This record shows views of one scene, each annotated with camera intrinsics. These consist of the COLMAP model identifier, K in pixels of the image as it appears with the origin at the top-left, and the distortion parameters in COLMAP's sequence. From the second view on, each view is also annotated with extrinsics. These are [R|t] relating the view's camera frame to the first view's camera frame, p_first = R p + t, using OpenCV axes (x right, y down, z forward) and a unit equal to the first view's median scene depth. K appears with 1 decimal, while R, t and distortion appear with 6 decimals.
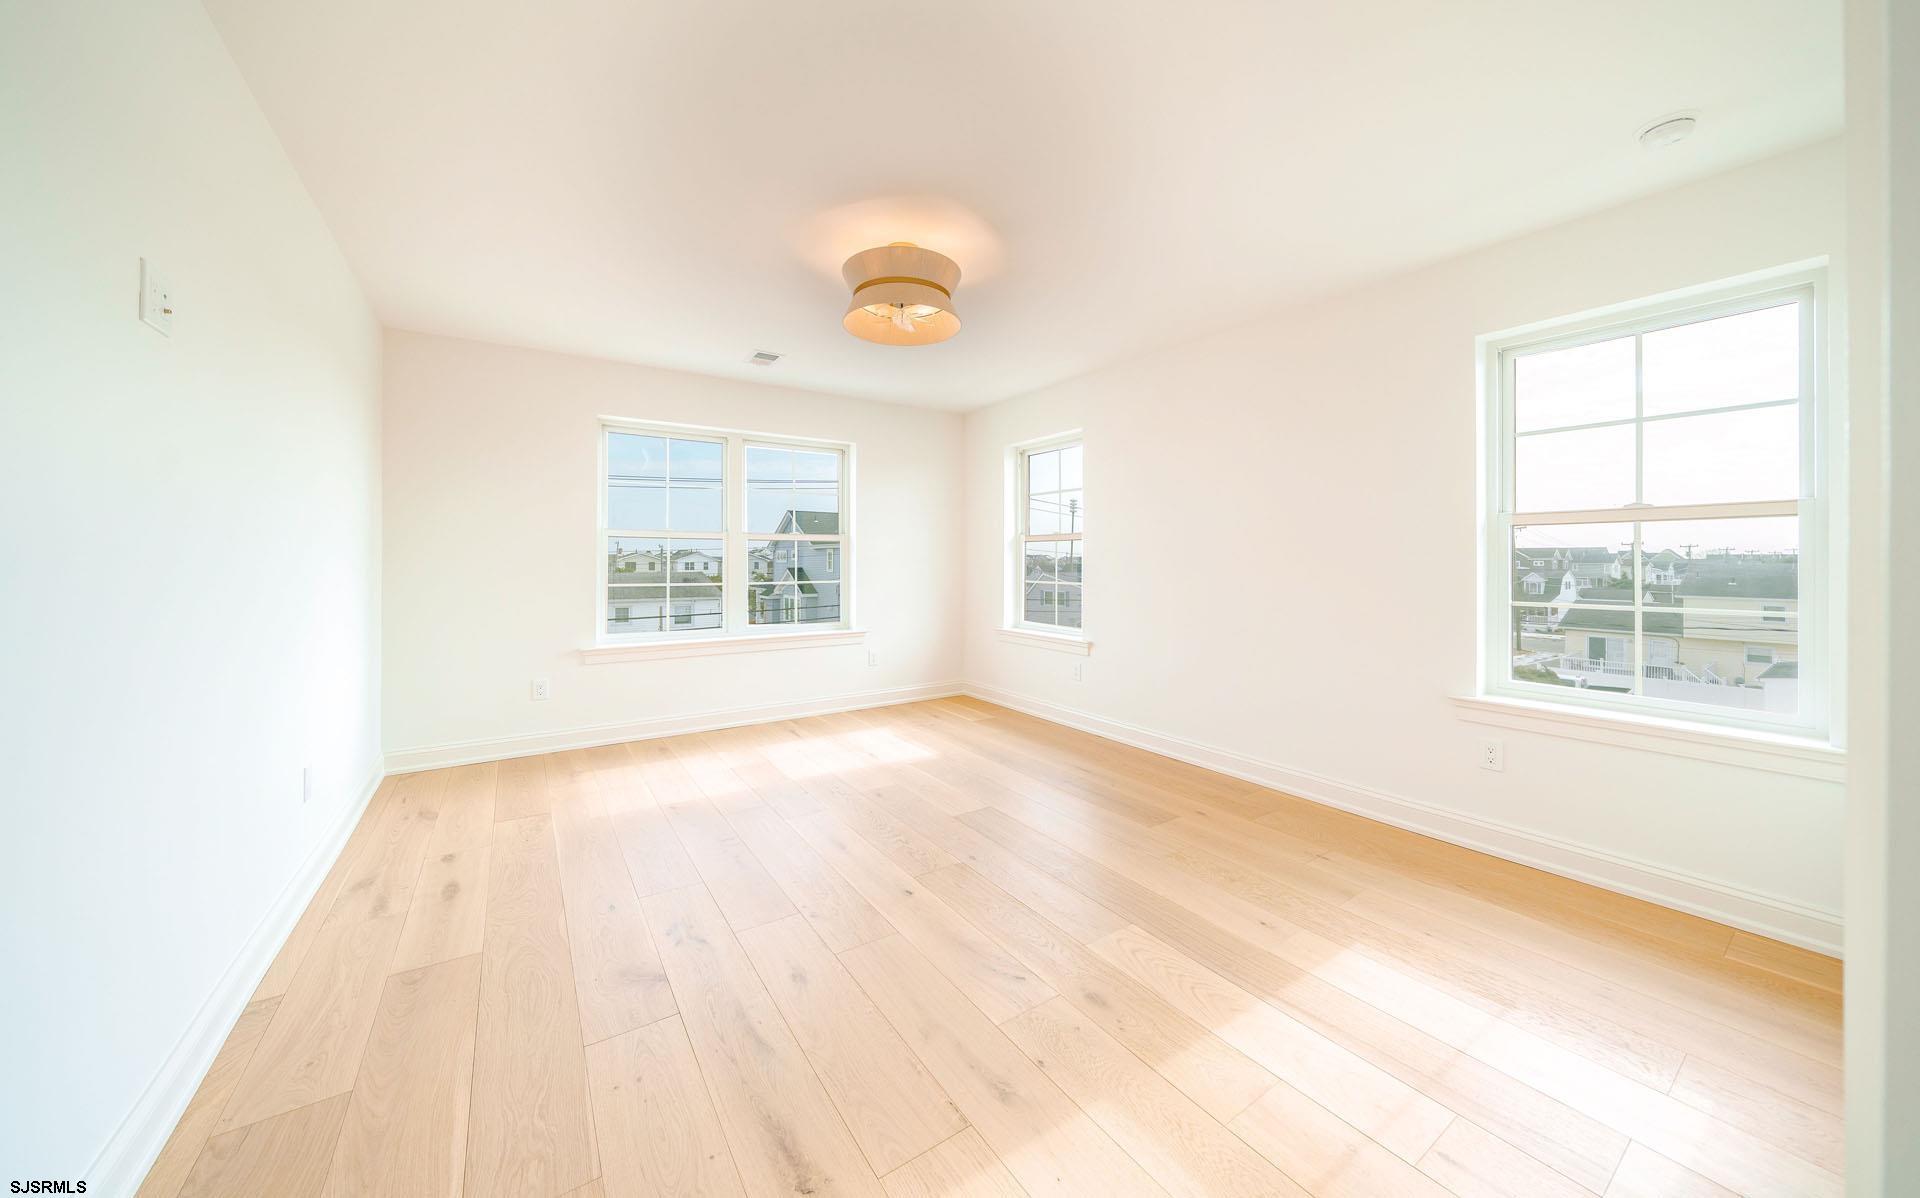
lens RADIAL K [[655.9, 0, 967.0], [0, 655.9, 557.1], [0, 0, 1]] dist [-0.008055, -0.000070]
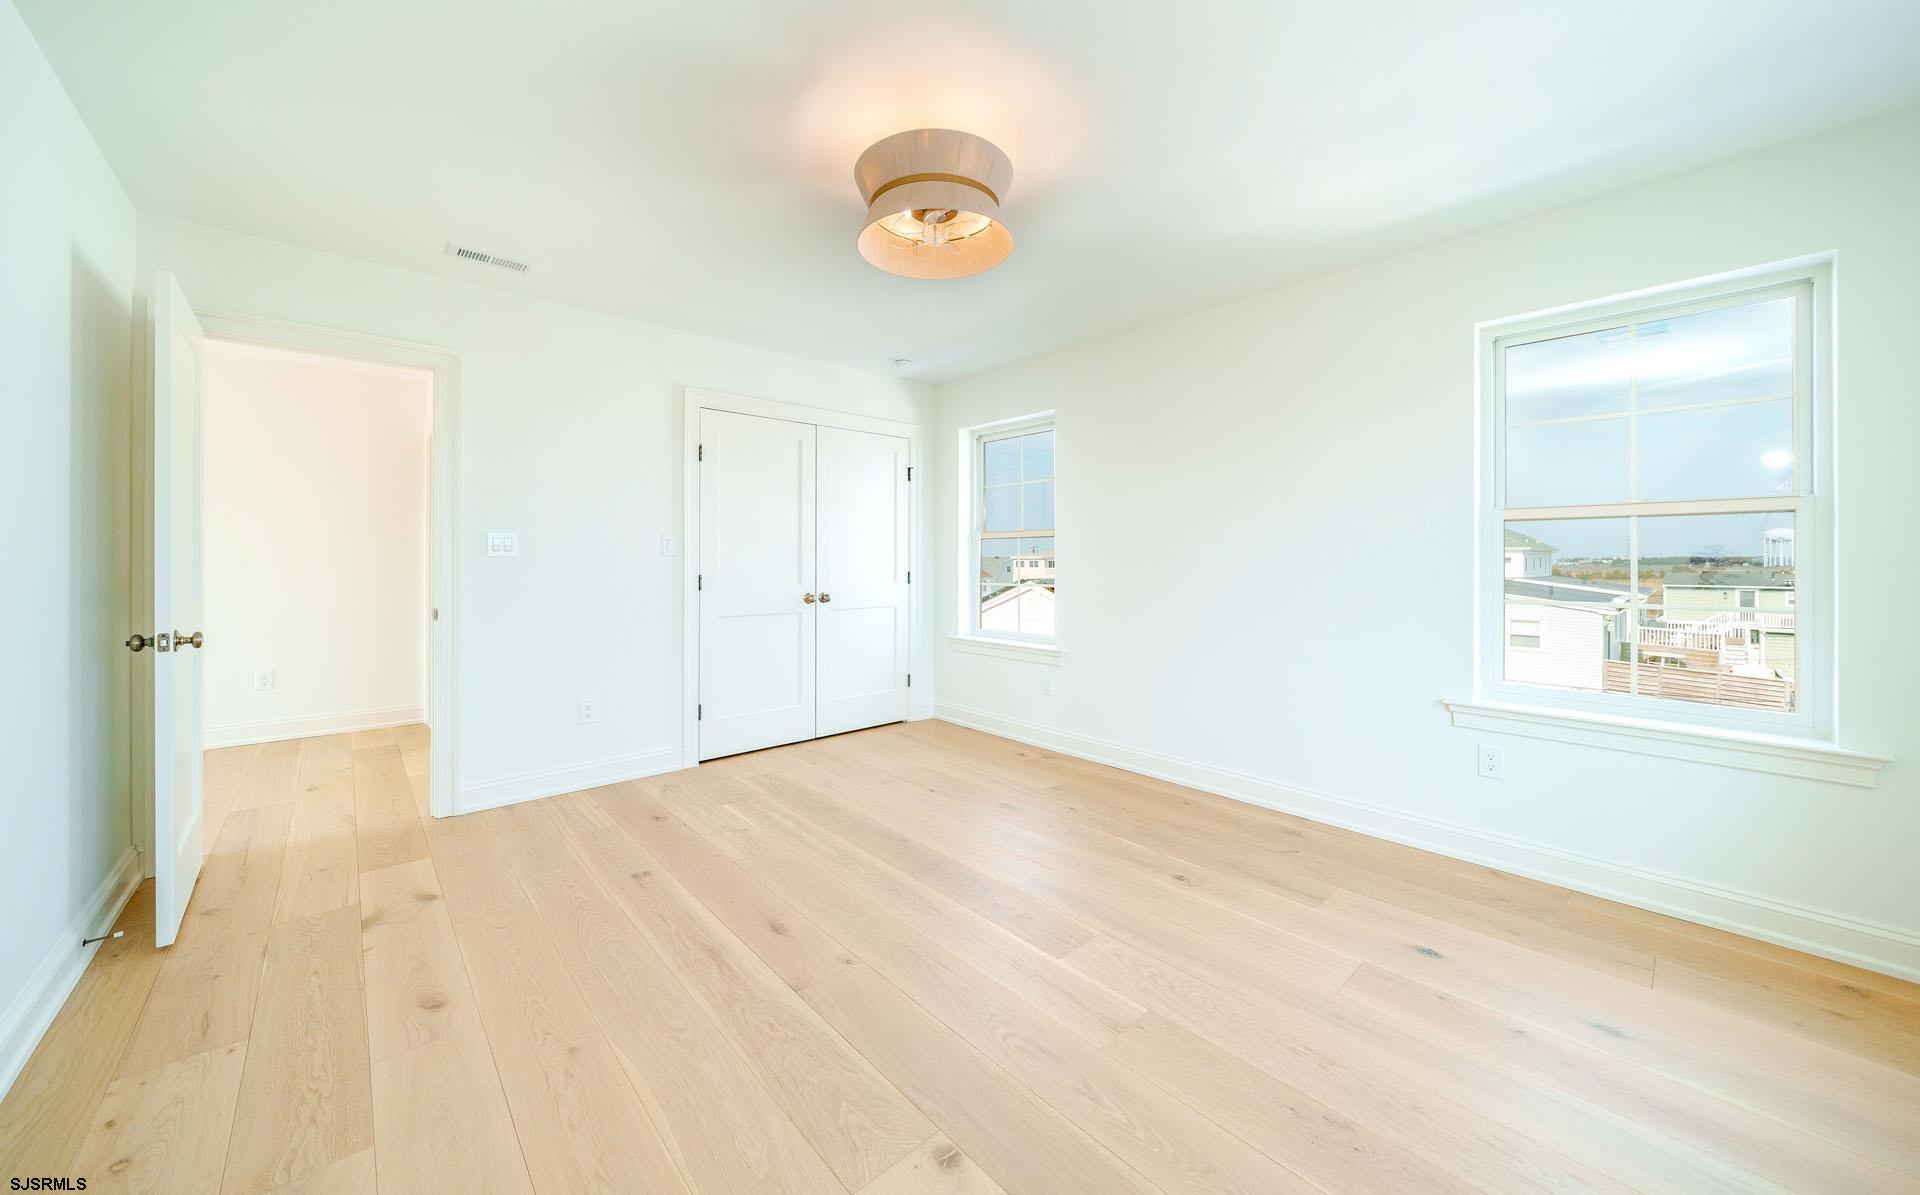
lens RADIAL K [[655.9, 0, 939.9], [0, 655.9, 564.6], [0, 0, 1]] dist [-0.008055, -0.000070]
pose [[0.991677, -0.000567, 0.128750, -0.093894], [-0.001151, 0.999911, 0.013275, 0.001415], [-0.128746, -0.013312, 0.991588, 0.134053]]
